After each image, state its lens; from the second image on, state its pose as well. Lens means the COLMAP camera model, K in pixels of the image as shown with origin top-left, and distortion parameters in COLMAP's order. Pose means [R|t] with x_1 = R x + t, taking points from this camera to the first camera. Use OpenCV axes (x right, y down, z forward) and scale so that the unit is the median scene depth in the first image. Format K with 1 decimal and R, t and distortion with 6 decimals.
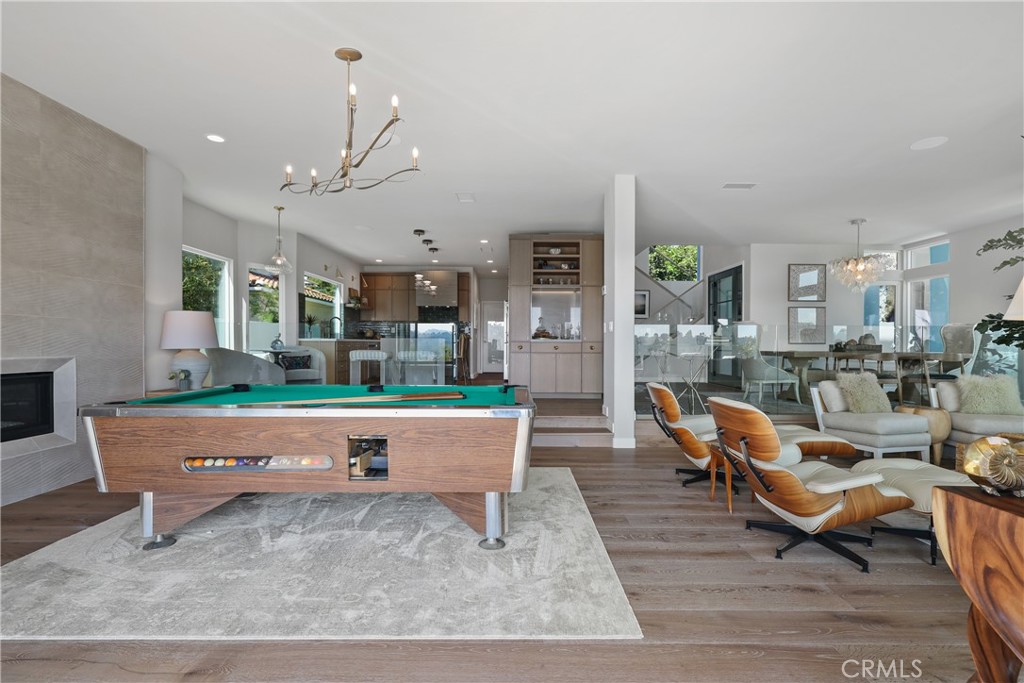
lens RADIAL K [[462.3, 0, 512.0], [0, 462.3, 341.5], [0, 0, 1]] dist [0.000223, 0.000012]
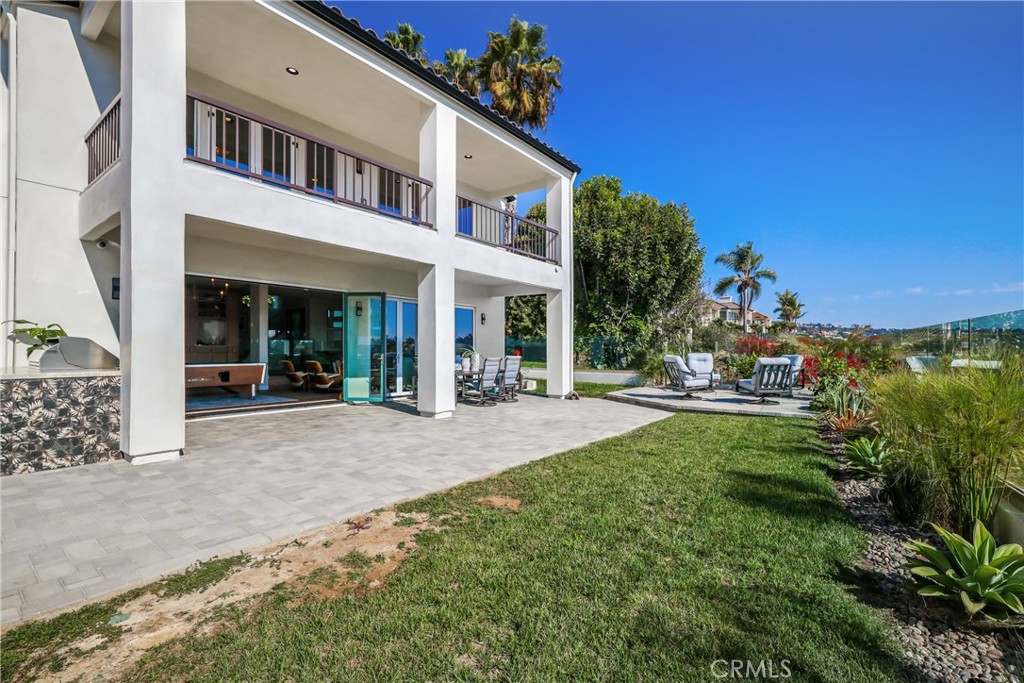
lens RADIAL K [[462.3, 0, 512.0], [0, 462.3, 341.5], [0, 0, 1]] dist [0.000223, 0.000012]
pose [[0.613936, 0.005086, 0.789339, -1.922127], [0.001256, 0.999972, -0.007421, -0.019349], [-0.789355, 0.005548, 0.613913, -3.379502]]
